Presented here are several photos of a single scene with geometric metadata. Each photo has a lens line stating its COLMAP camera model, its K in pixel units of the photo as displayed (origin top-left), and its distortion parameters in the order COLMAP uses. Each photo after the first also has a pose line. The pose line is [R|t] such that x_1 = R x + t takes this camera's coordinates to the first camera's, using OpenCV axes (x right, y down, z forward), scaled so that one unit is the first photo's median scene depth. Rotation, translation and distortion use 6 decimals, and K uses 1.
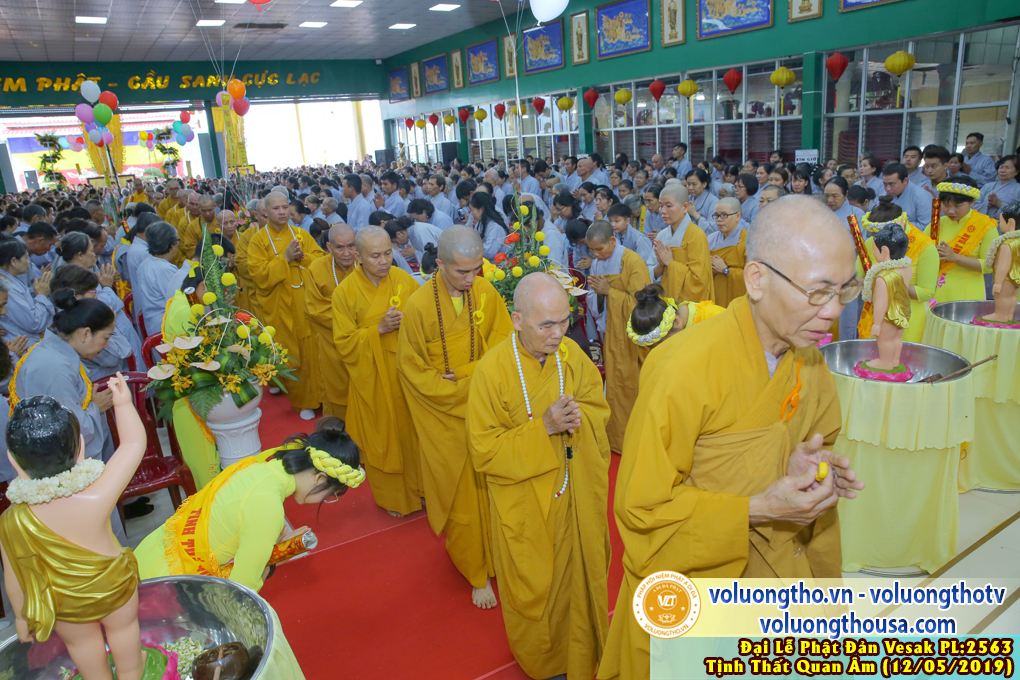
lens RADIAL K [[695.9, 0, 508.4], [0, 695.9, 338.2], [0, 0, 1]] dist [-0.109599, 0.083950]
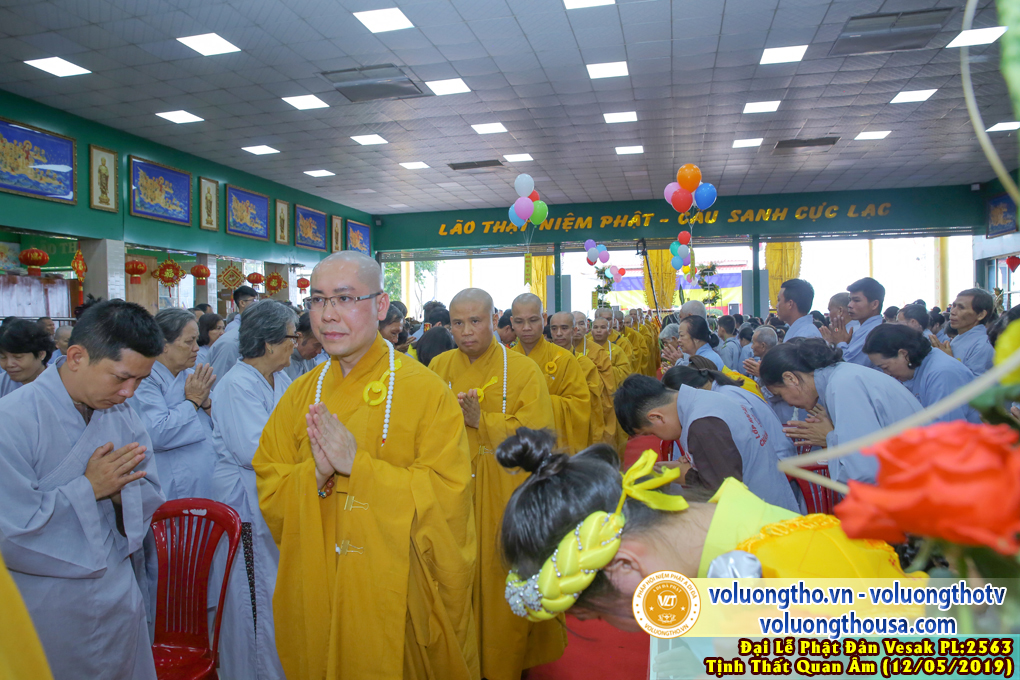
lens RADIAL K [[695.9, 0, 508.4], [0, 695.9, 338.2], [0, 0, 1]] dist [-0.109599, 0.083950]
pose [[0.692108, 0.068699, -0.718517, 0.007677], [-0.223793, 0.966828, -0.123127, -0.036923], [0.686224, 0.246016, 0.684524, 0.241661]]
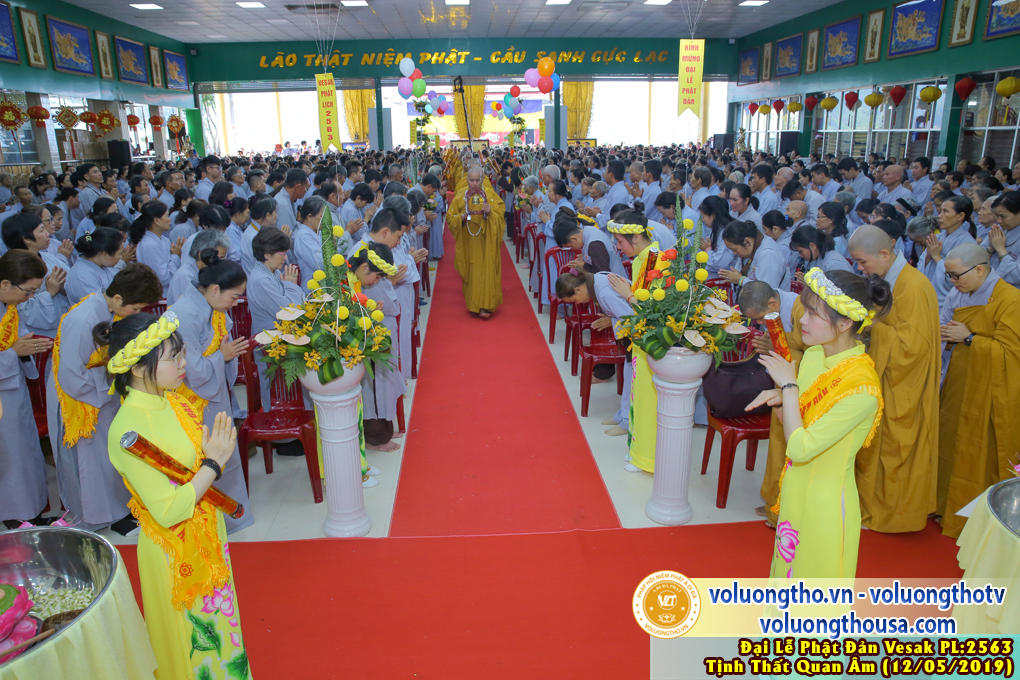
lens RADIAL K [[695.9, 0, 508.4], [0, 695.9, 338.2], [0, 0, 1]] dist [-0.109599, 0.083950]
pose [[0.874042, 0.185145, -0.449190, 0.061704], [-0.172470, 0.982567, 0.069395, -0.017883], [0.454208, 0.016818, 0.890737, 0.042714]]
